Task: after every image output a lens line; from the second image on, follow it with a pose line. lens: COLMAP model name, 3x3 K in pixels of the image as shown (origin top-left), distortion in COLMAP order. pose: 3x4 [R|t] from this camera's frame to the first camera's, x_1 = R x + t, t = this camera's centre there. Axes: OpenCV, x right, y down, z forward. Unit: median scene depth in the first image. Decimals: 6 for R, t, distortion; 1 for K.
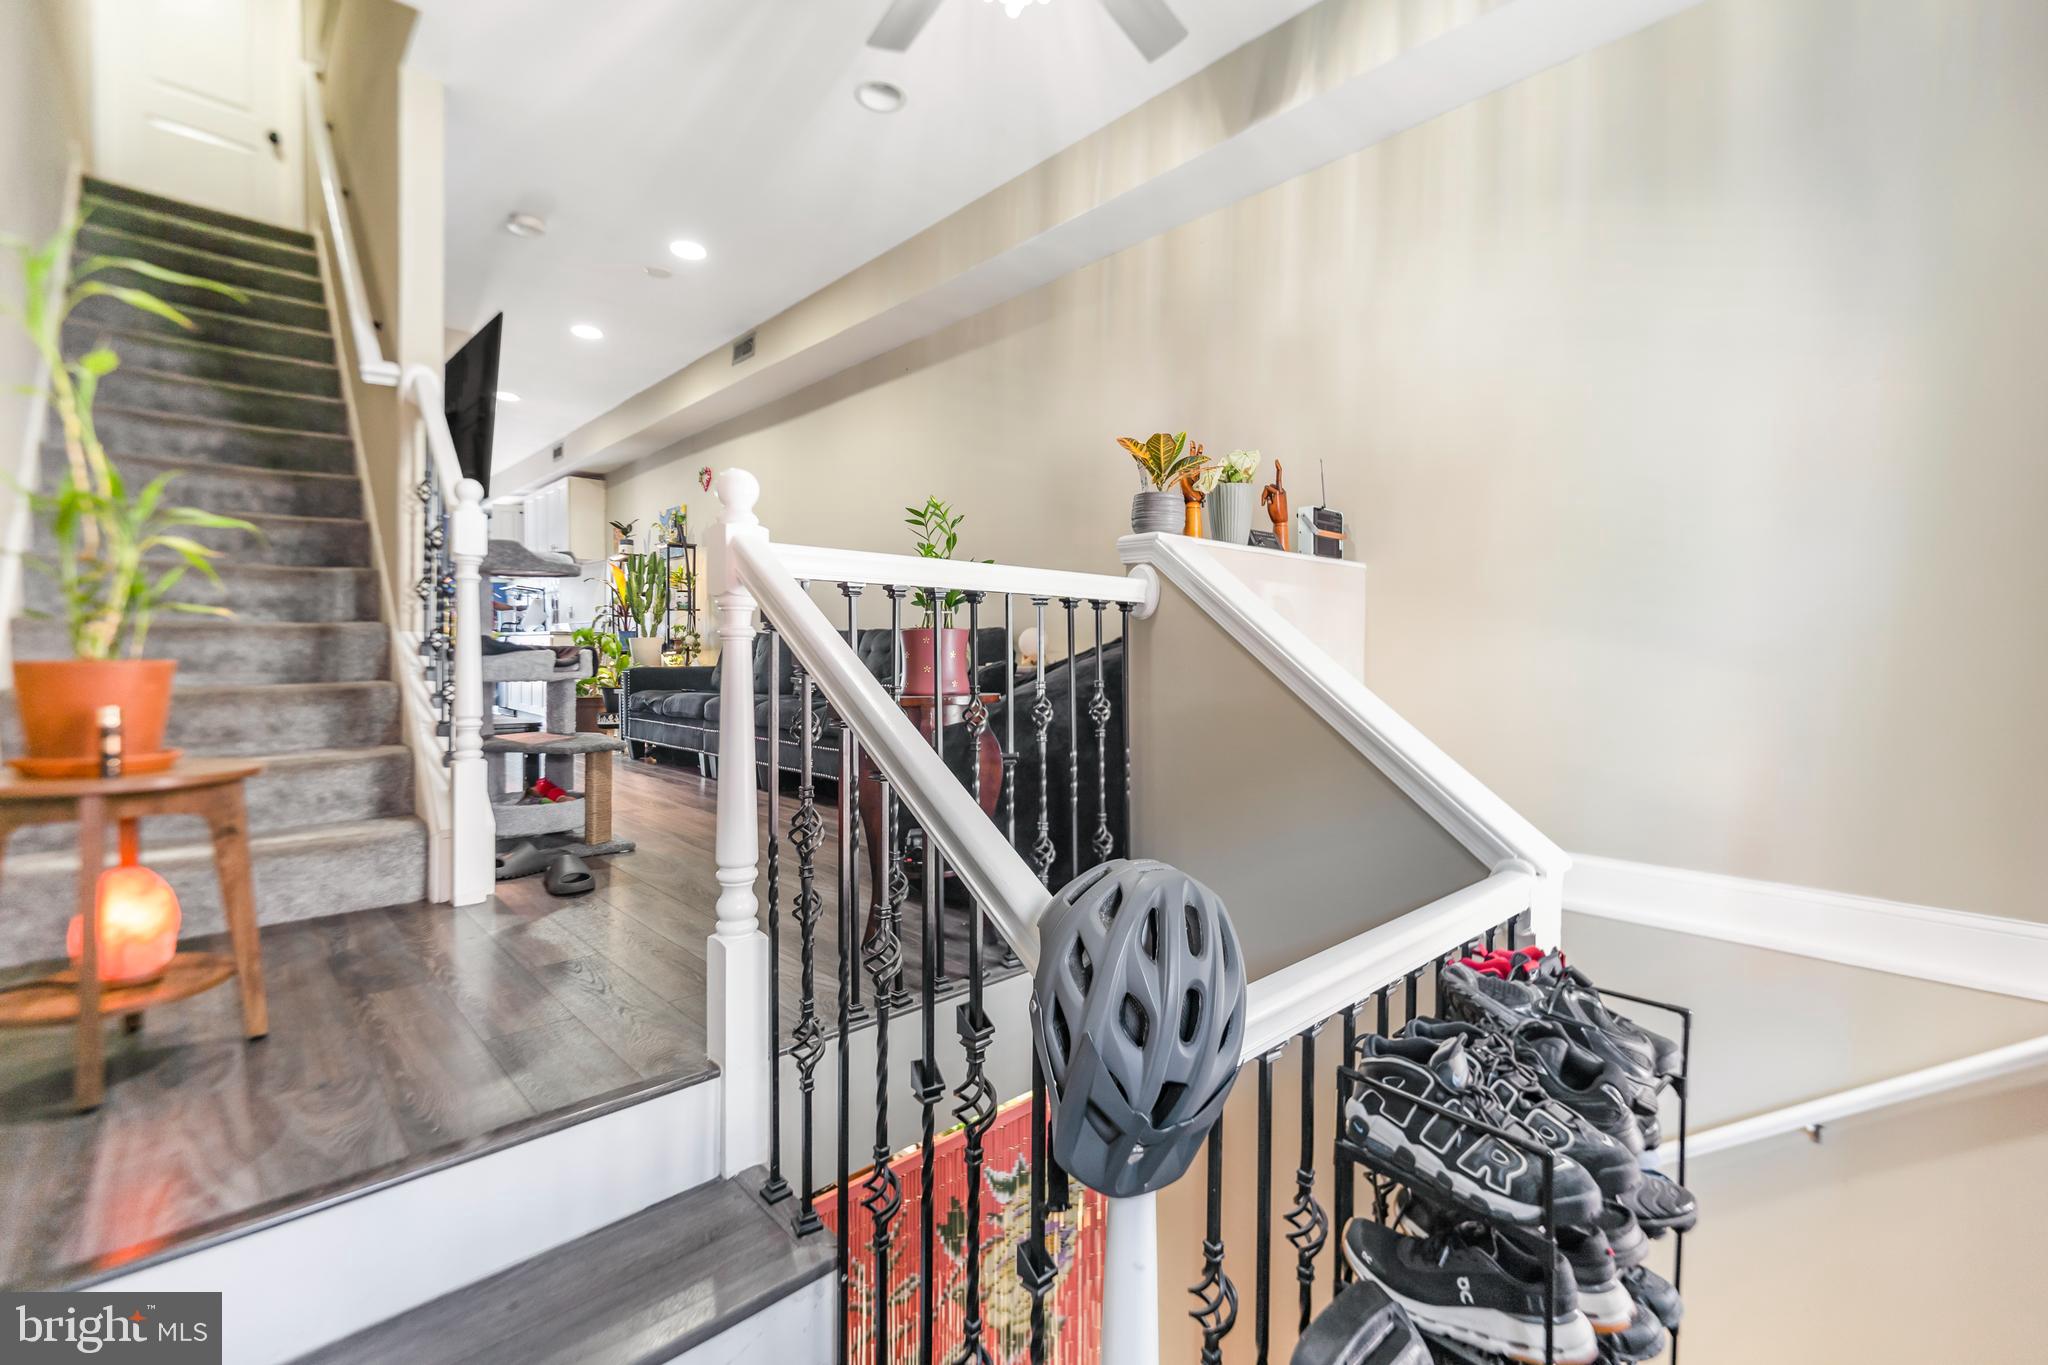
lens RADIAL K [[862.4, 0, 1023.0], [0, 862.4, 663.9], [0, 0, 1]] dist [0.001952, 0.000135]
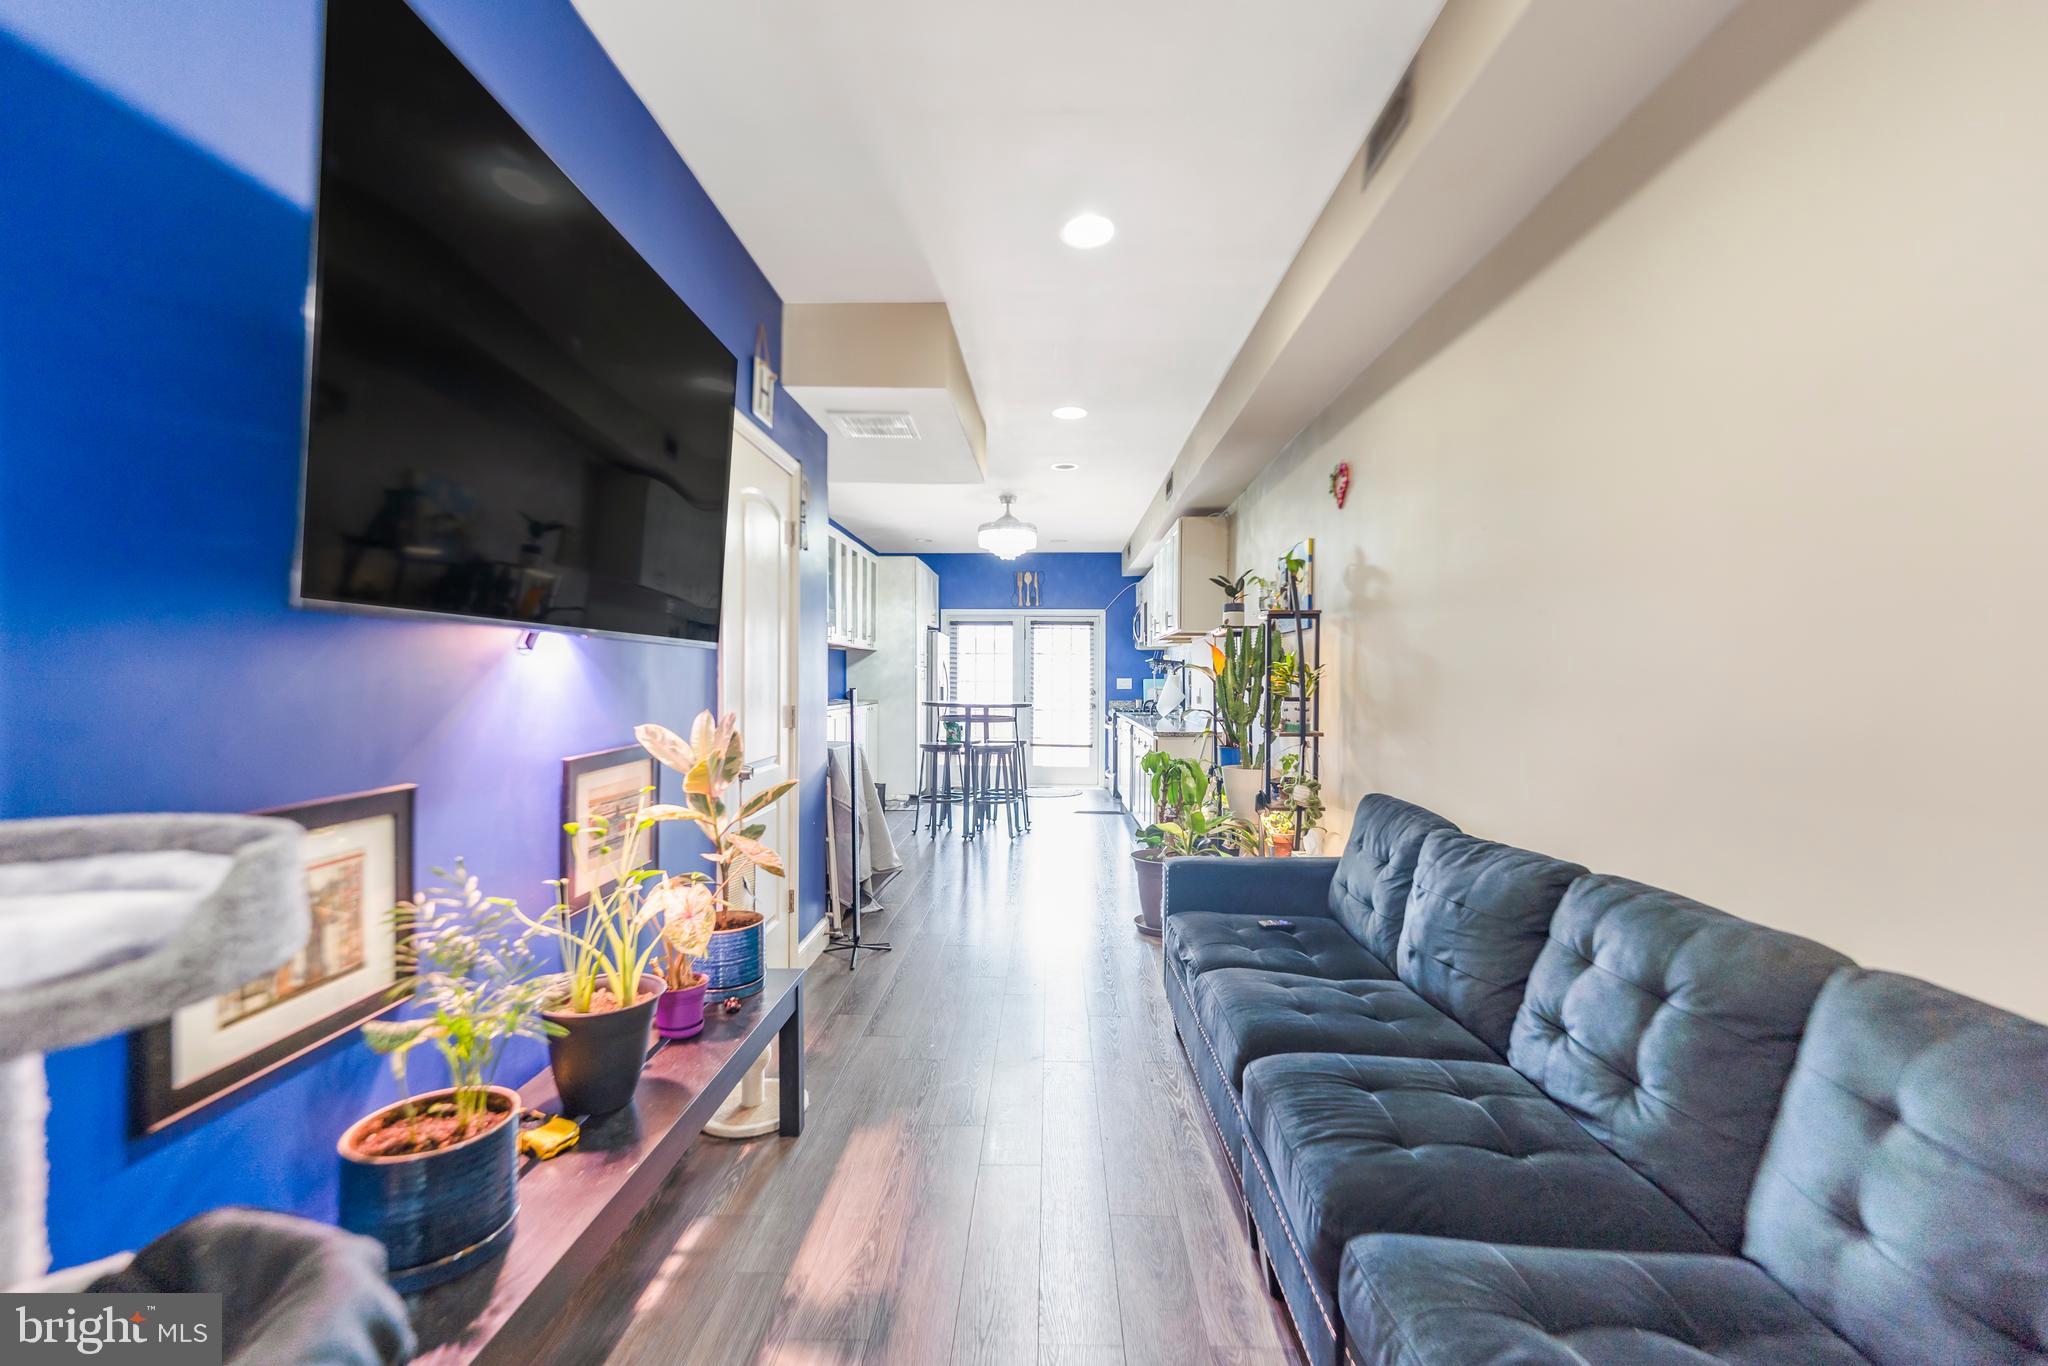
lens RADIAL K [[856.7, 0, 1017.0], [0, 856.7, 691.5], [0, 0, 1]] dist [0.019179, 0.000100]
pose [[0.696373, 0.011773, -0.717584, -0.126316], [-0.018202, 0.999834, -0.001260, -0.083249], [0.717449, 0.013939, 0.696471, 0.490675]]
